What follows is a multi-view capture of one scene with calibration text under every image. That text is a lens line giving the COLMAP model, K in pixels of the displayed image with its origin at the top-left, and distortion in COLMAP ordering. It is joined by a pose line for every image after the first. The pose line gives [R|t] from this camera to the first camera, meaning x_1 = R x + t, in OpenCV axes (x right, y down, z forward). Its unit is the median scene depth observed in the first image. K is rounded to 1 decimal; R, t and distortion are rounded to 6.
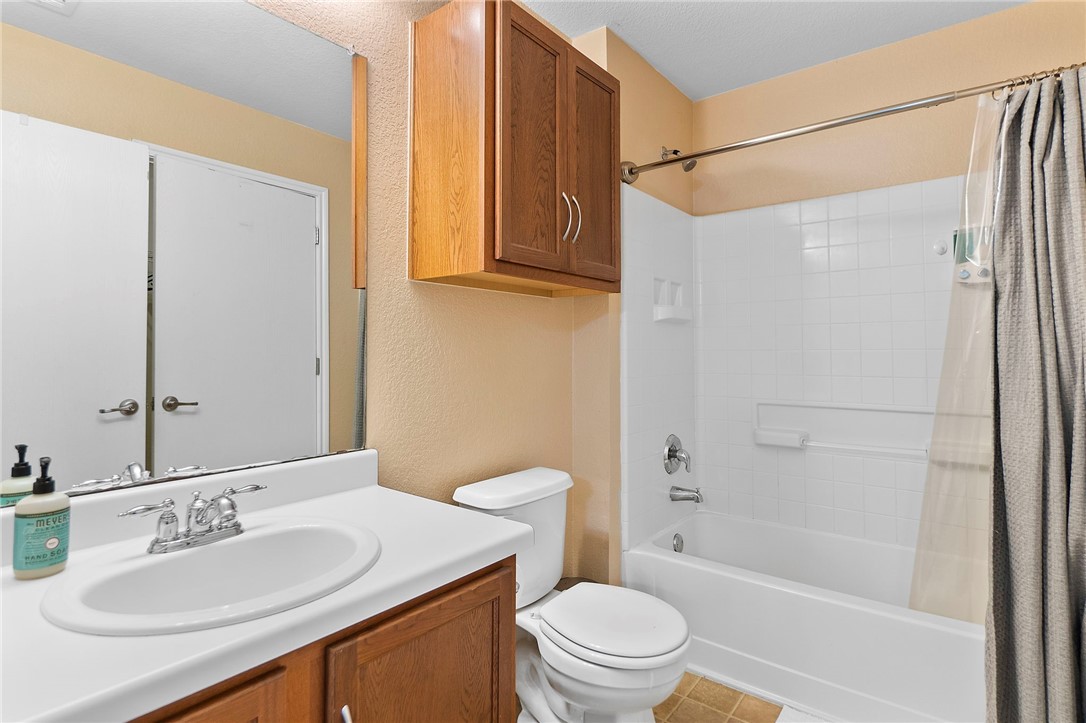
lens RADIAL K [[568.1, 0, 542.9], [0, 568.1, 349.0], [0, 0, 1]] dist [-0.000033, 0.000152]
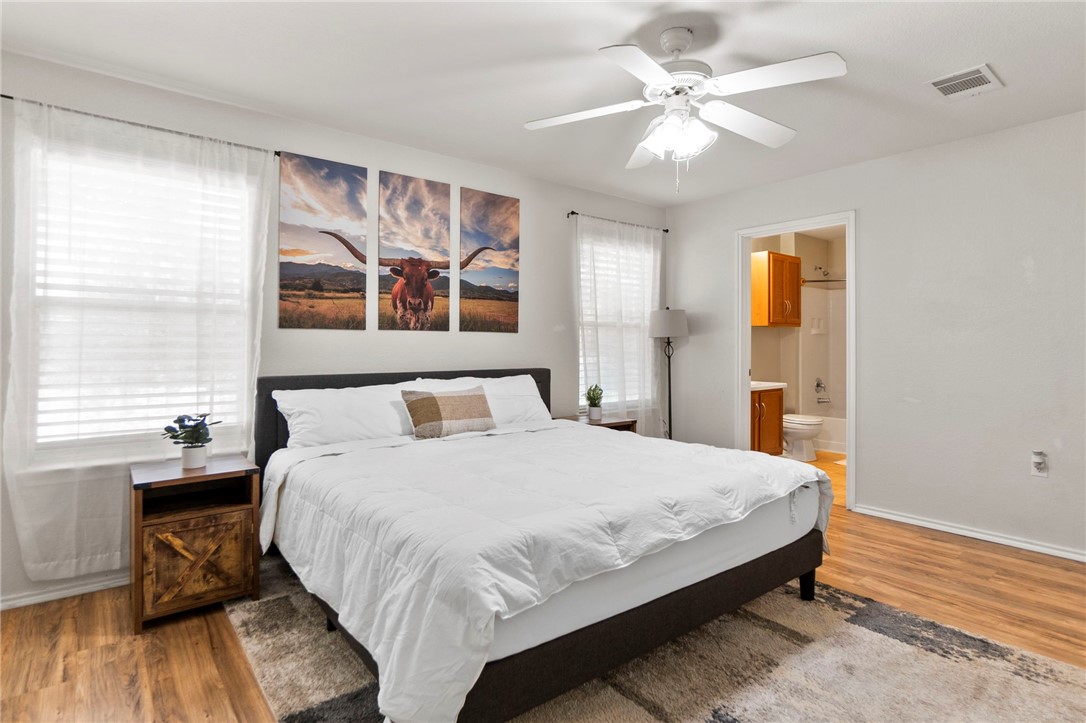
lens RADIAL K [[558.8, 0, 543.5], [0, 558.8, 337.5], [0, 0, 1]] dist [-0.000694, 0.000862]
pose [[0.975787, 0.007954, -0.218577, -0.487969], [-0.008923, 0.999954, -0.003446, -0.018881], [0.218539, 0.005313, 0.975814, -1.956169]]
